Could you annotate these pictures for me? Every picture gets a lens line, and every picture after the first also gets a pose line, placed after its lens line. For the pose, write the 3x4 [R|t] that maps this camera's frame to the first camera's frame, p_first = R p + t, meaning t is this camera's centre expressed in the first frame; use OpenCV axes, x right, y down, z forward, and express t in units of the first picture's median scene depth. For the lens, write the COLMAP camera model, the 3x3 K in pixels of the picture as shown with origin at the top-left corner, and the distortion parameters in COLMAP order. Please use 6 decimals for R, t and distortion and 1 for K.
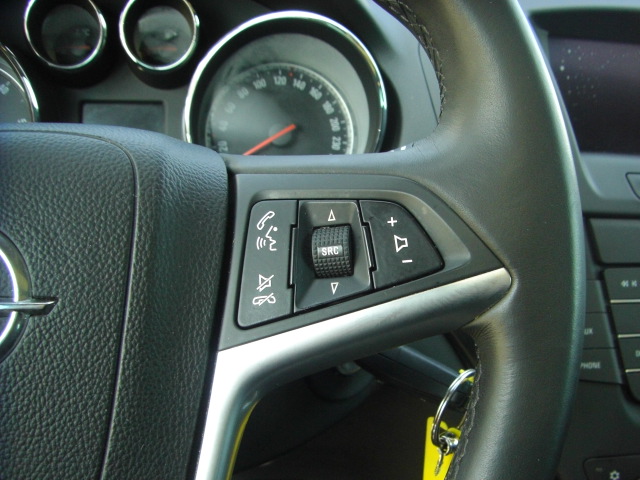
lens RADIAL K [[725.2, 0, 376.7], [0, 725.2, 311.3], [0, 0, 1]] dist [-0.176840, 0.083230]
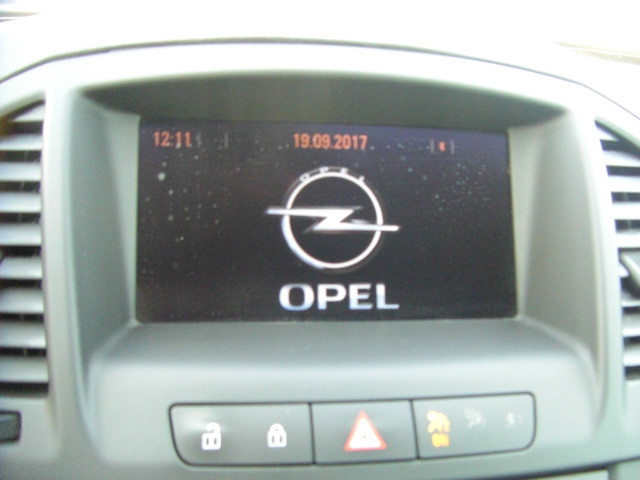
lens RADIAL K [[725.2, 0, 376.7], [0, 725.2, 311.3], [0, 0, 1]] dist [-0.176840, 0.083230]
pose [[0.999826, 0.004349, 0.018118, 0.520146], [-0.004251, 0.999976, -0.005453, -0.273187], [-0.018141, 0.005375, 0.999821, 0.472565]]
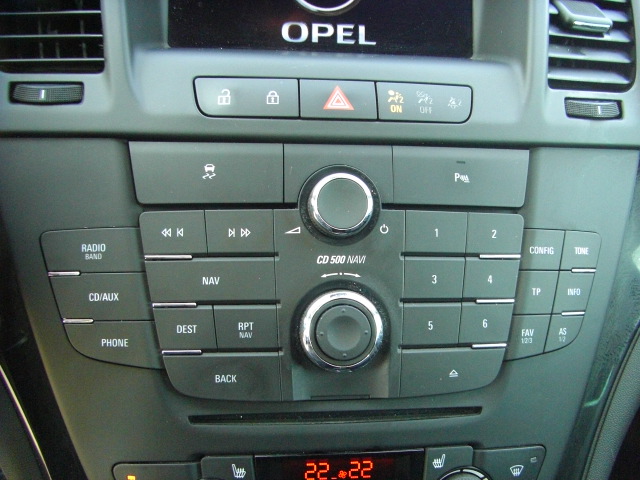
lens RADIAL K [[725.2, 0, 376.7], [0, 725.2, 311.3], [0, 0, 1]] dist [-0.176840, 0.083230]
pose [[0.999645, 0.025901, -0.006303, 0.571679], [-0.024840, 0.990892, 0.132347, -0.061302], [0.009674, -0.132143, 0.991183, 0.267677]]
